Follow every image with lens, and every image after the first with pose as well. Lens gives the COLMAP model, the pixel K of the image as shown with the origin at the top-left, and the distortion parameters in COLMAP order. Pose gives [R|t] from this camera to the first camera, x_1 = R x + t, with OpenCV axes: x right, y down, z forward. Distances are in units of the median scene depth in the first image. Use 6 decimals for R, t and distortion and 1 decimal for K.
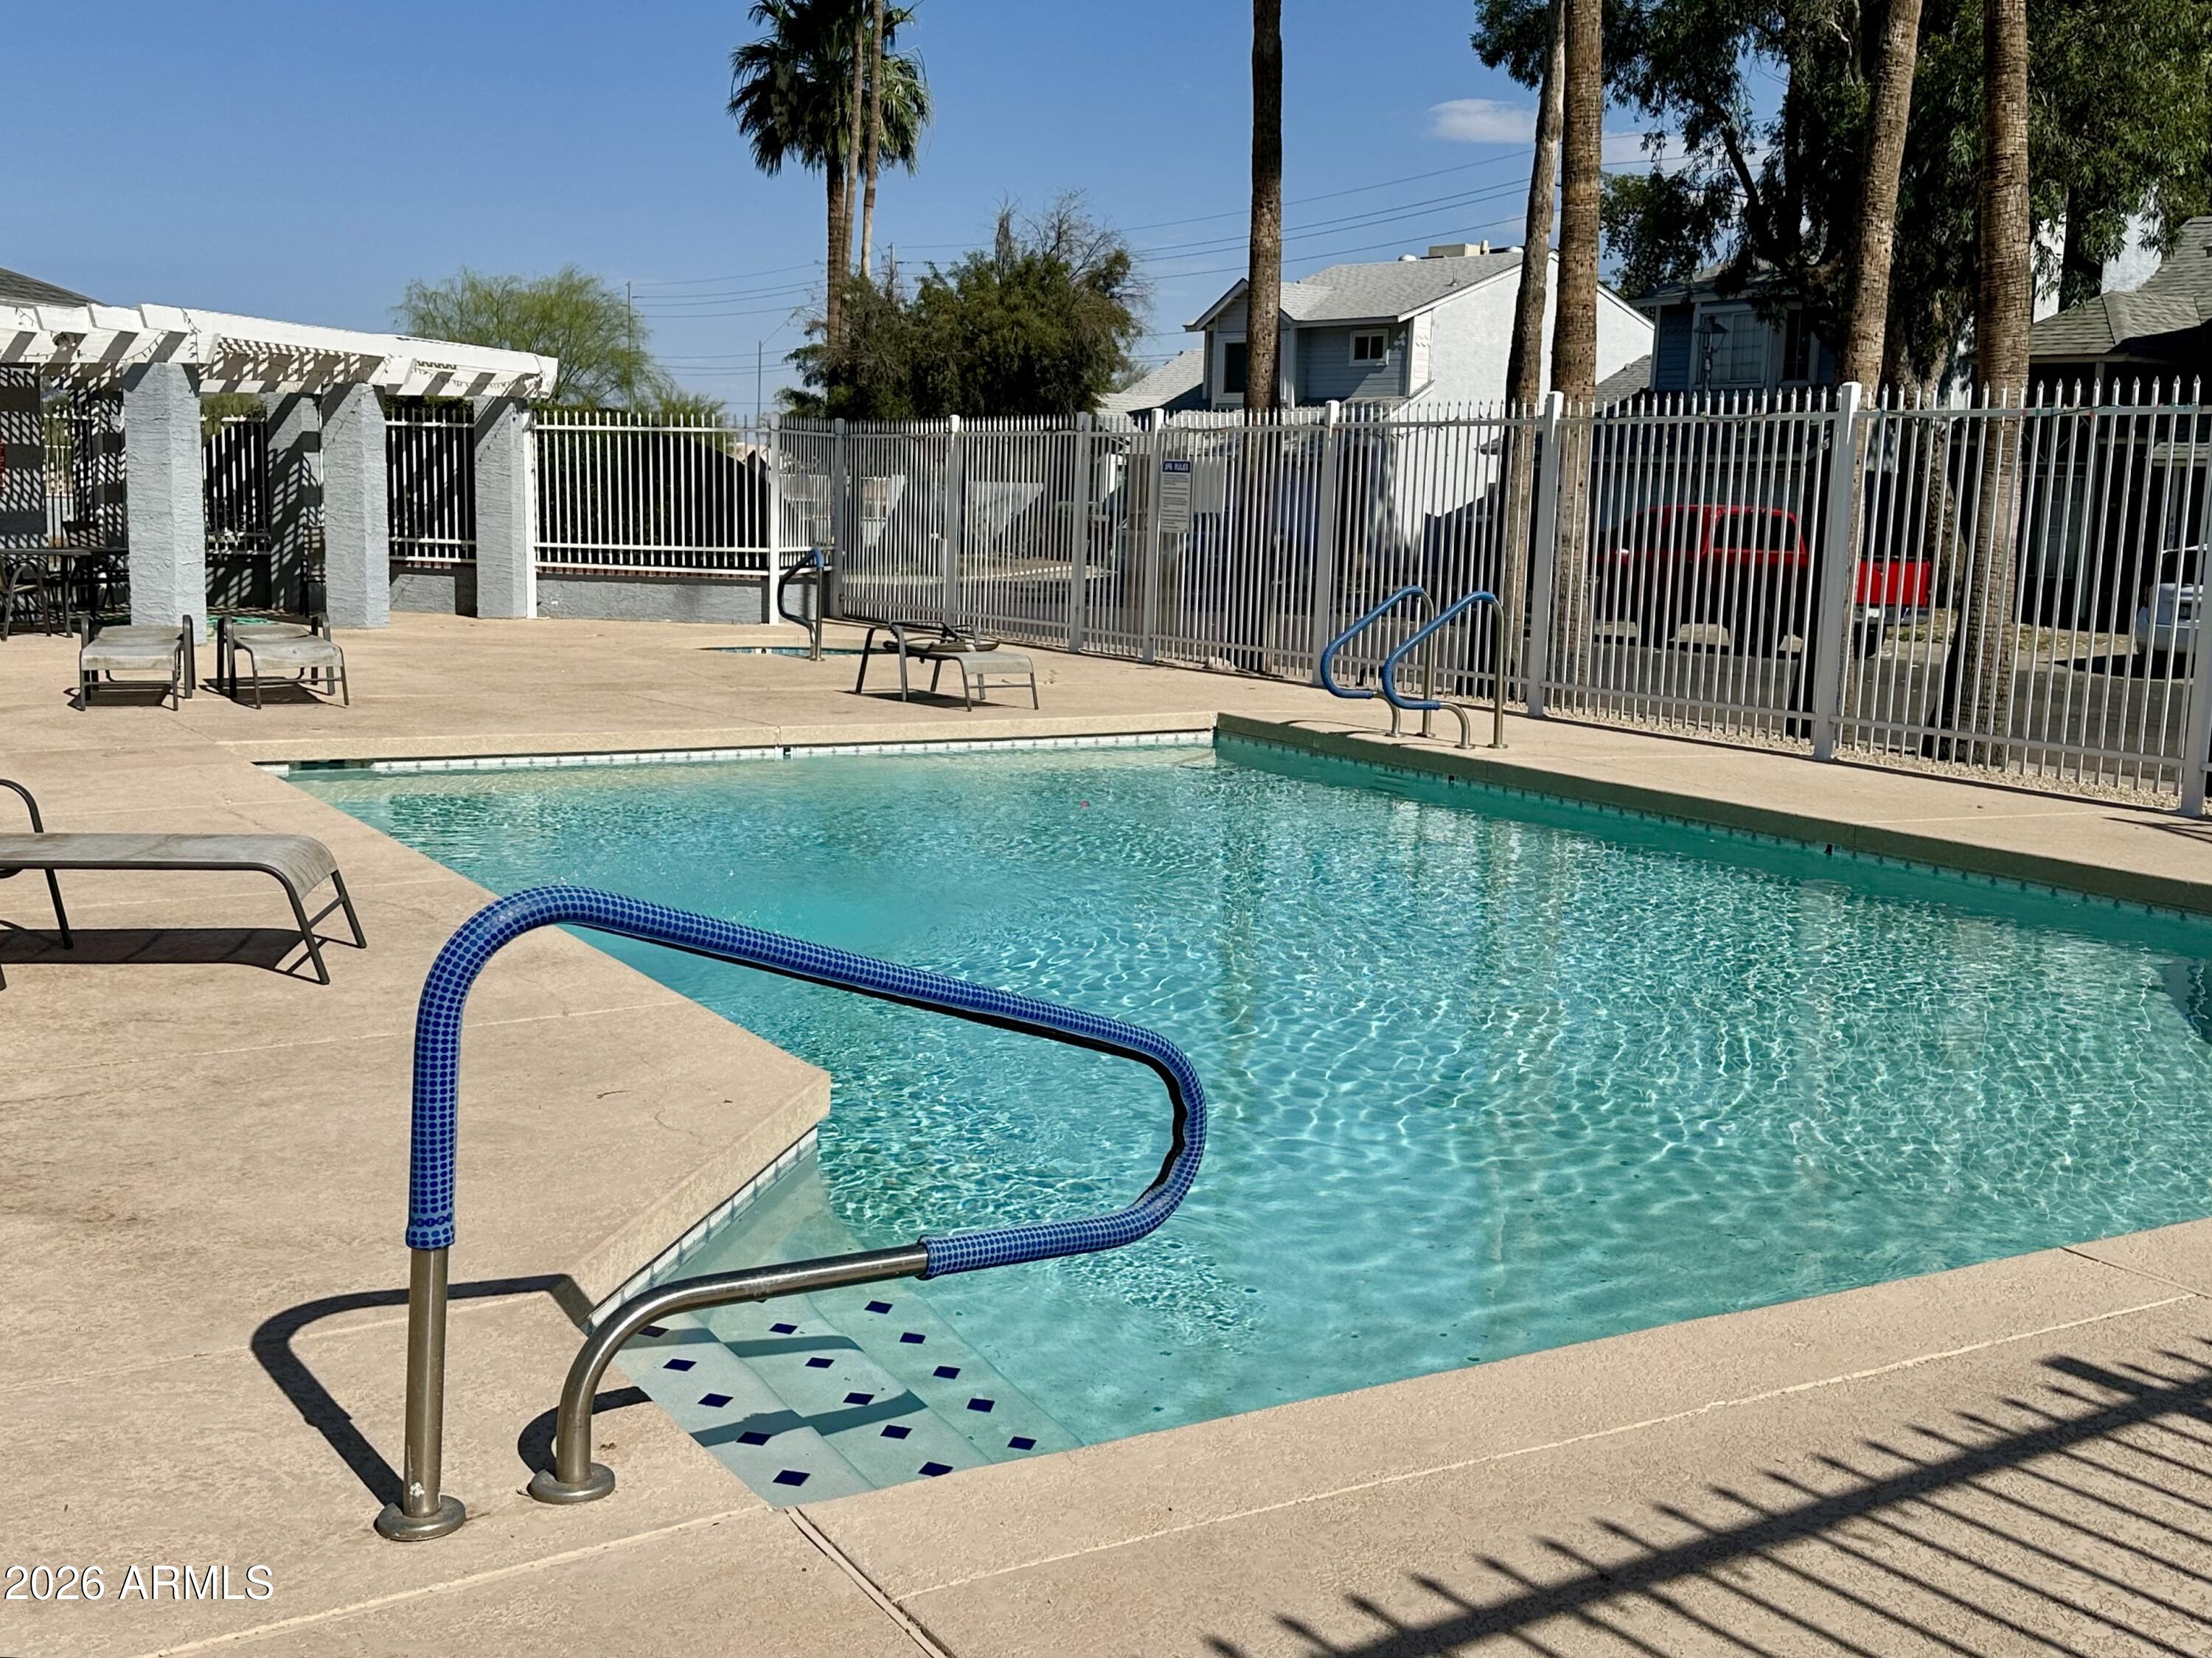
lens RADIAL K [[2259.1, 0, 1106.0], [0, 2259.1, 829.0], [0, 0, 1]] dist [0.066180, -0.191345]
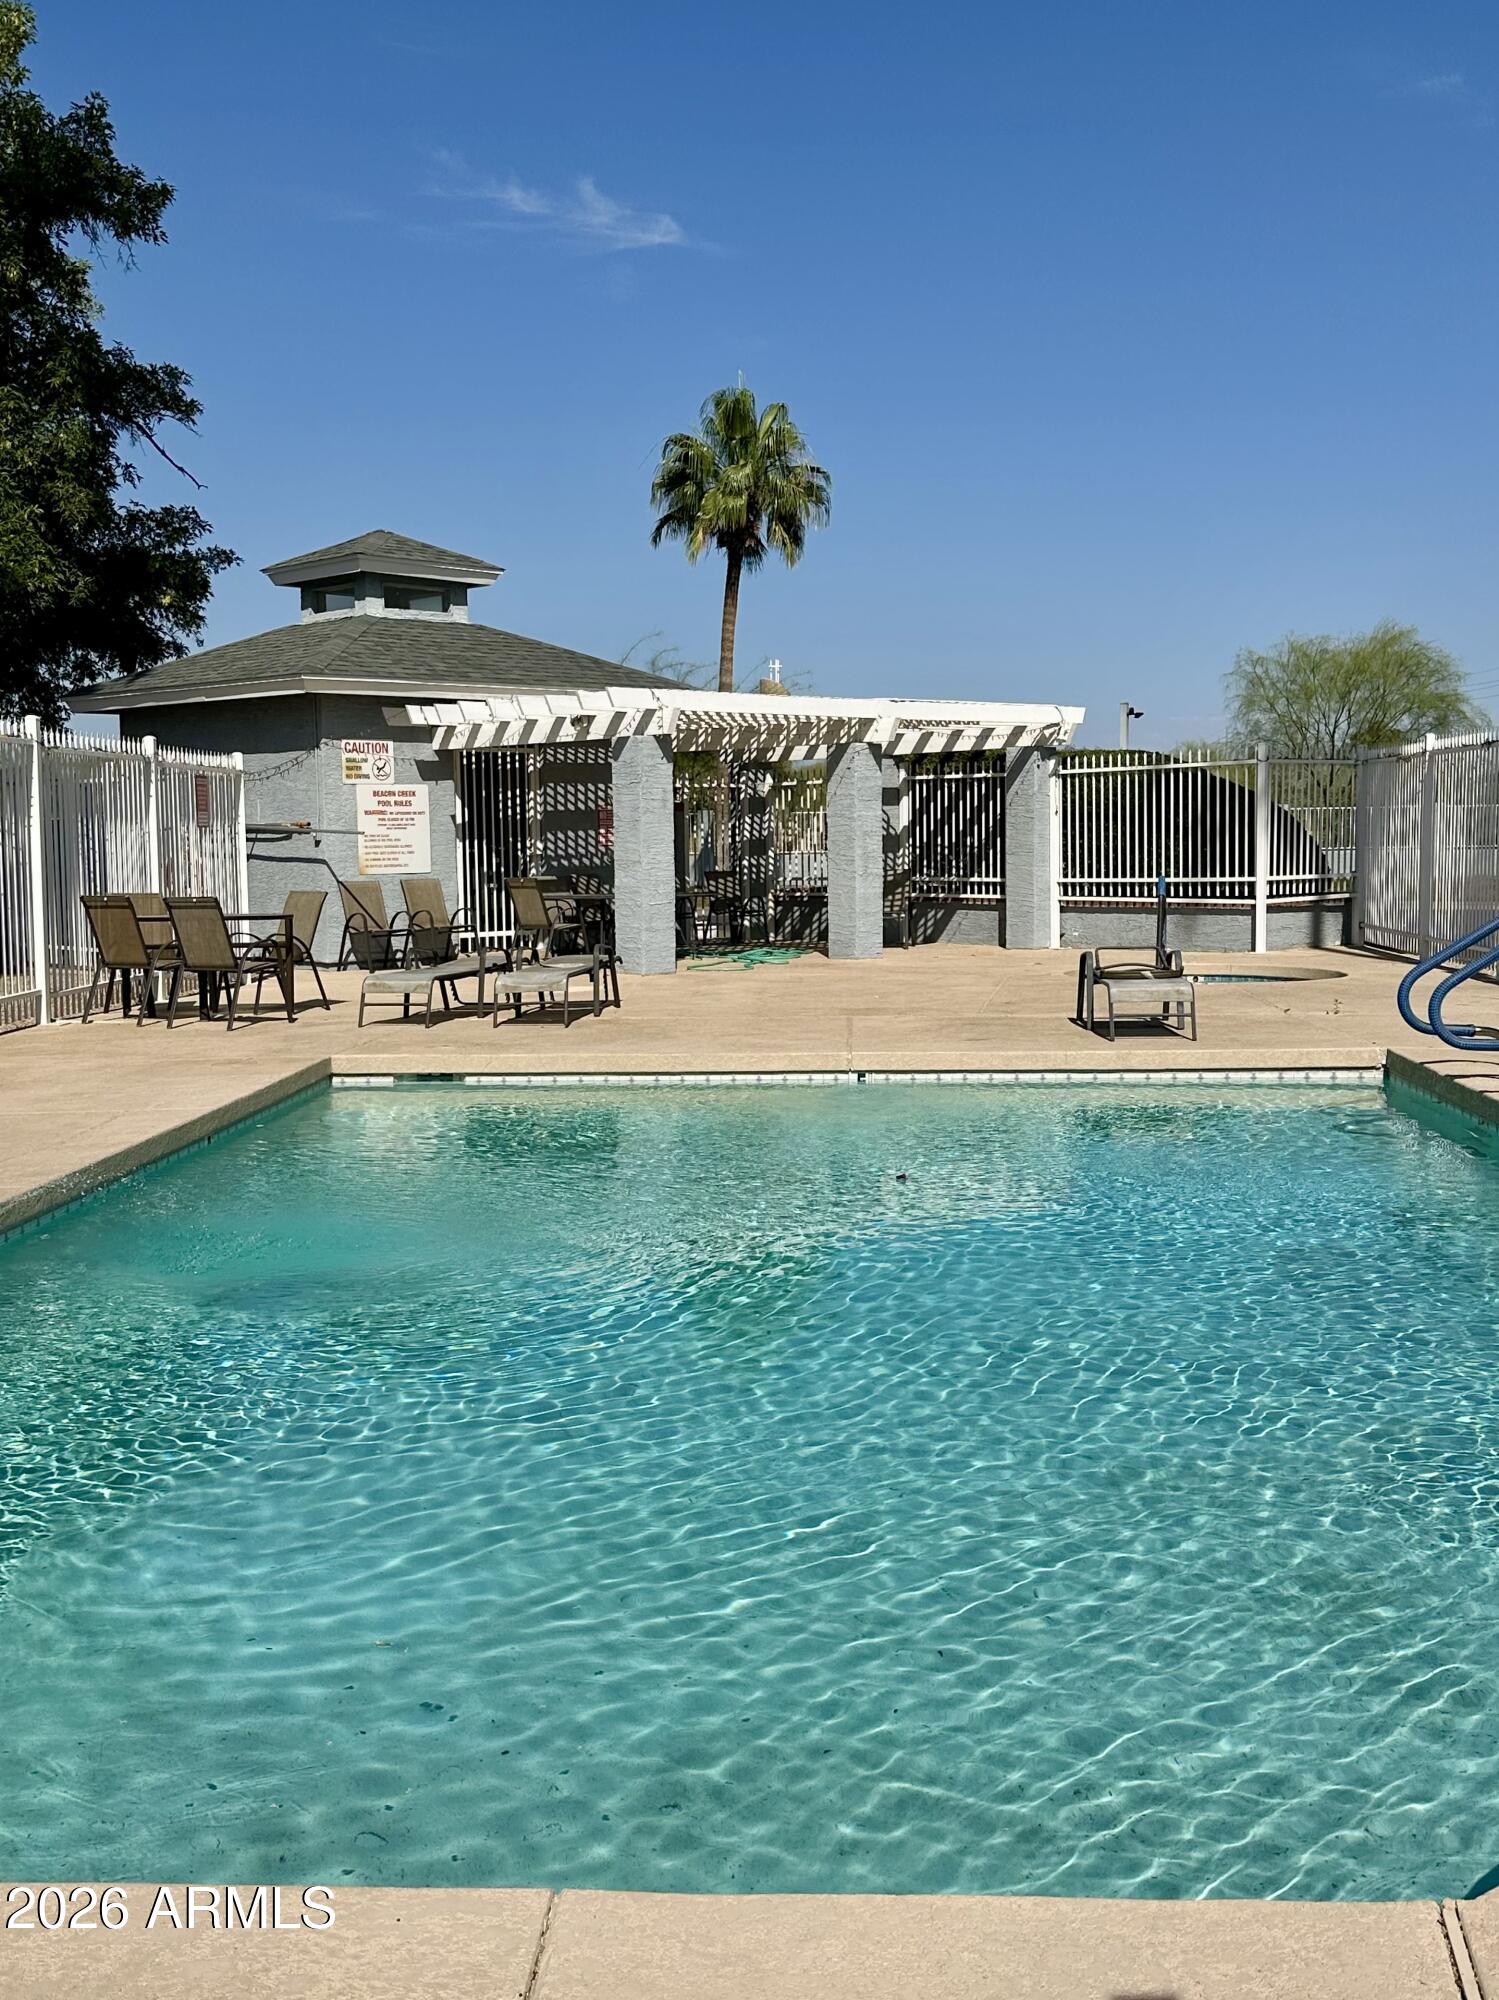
lens RADIAL K [[2042.7, 0, 749.5], [0, 2042.7, 1000.0], [0, 0, 1]] dist [0.066180, -0.191345]
pose [[0.818998, 0.008152, -0.573739, 0.189181], [-0.047548, 0.997424, -0.053701, -0.009908], [0.571823, 0.071262, 0.817276, 0.130013]]
